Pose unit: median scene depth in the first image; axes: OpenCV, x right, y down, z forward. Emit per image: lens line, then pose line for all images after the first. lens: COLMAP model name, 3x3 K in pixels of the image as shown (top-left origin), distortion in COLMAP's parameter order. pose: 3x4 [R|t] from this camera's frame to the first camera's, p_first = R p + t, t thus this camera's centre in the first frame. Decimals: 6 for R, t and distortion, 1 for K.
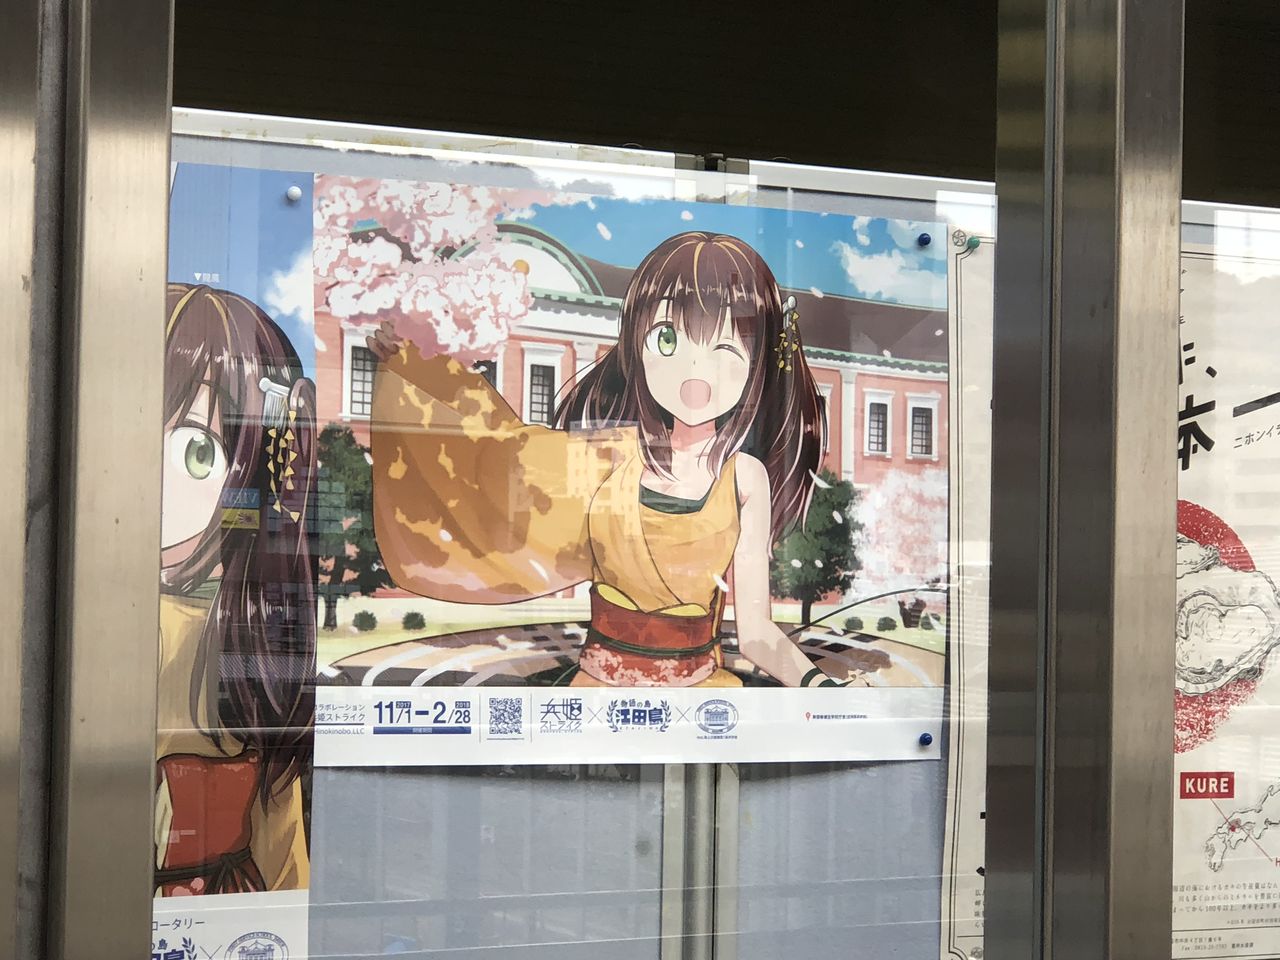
lens RADIAL K [[3478.5, 0, 639.7], [0, 3478.5, 482.5], [0, 0, 1]] dist [-0.216490, 0.000000]
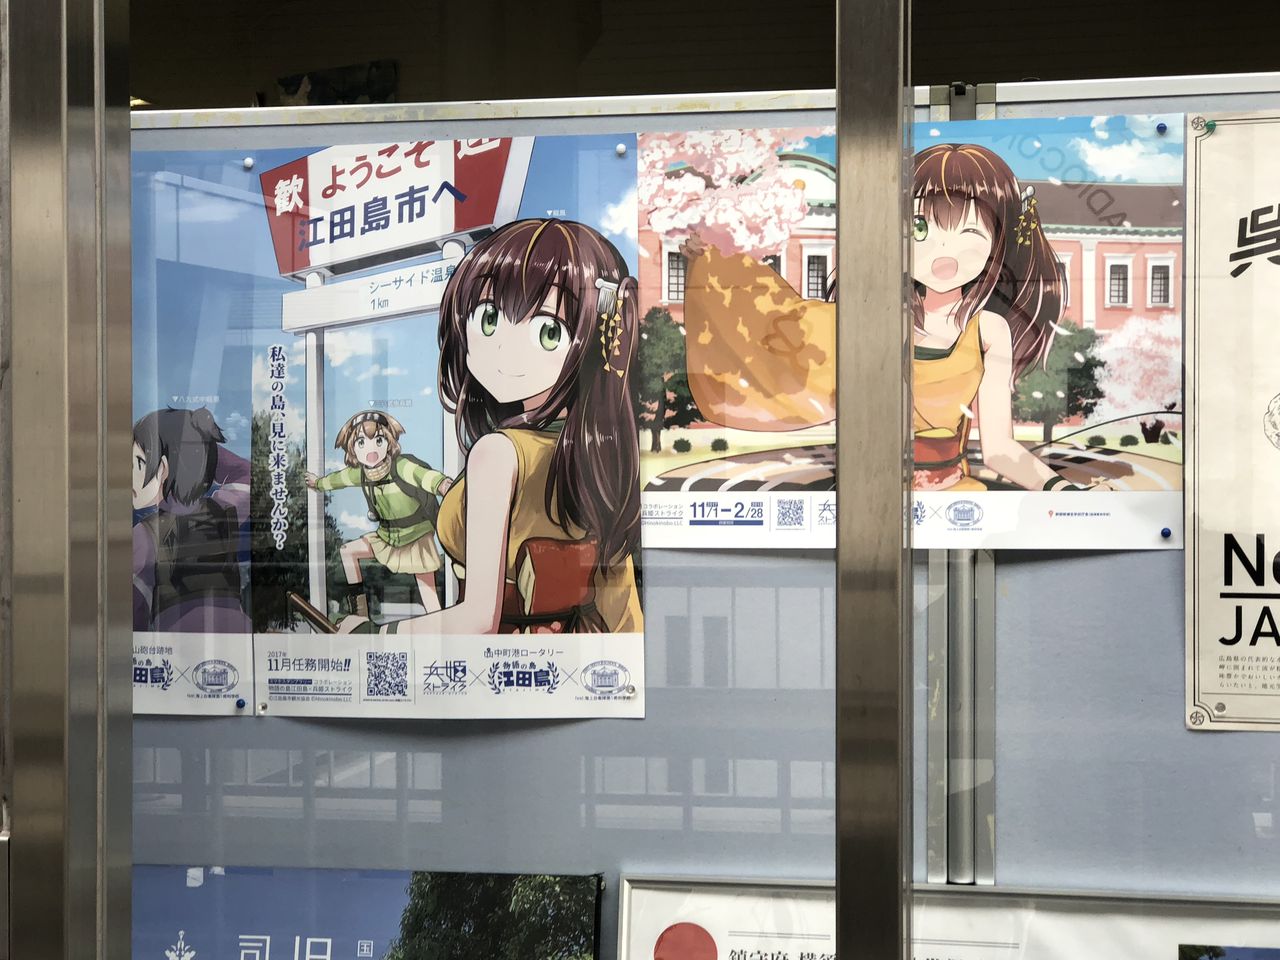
lens RADIAL K [[2304.7, 0, 639.8], [0, 2304.7, 481.9], [0, 0, 1]] dist [0.048146, 0.000000]
pose [[0.747883, -0.014077, -0.663681, 0.521048], [0.036216, 0.999151, 0.019618, 0.034843], [0.662842, -0.038708, 0.747758, 0.275693]]
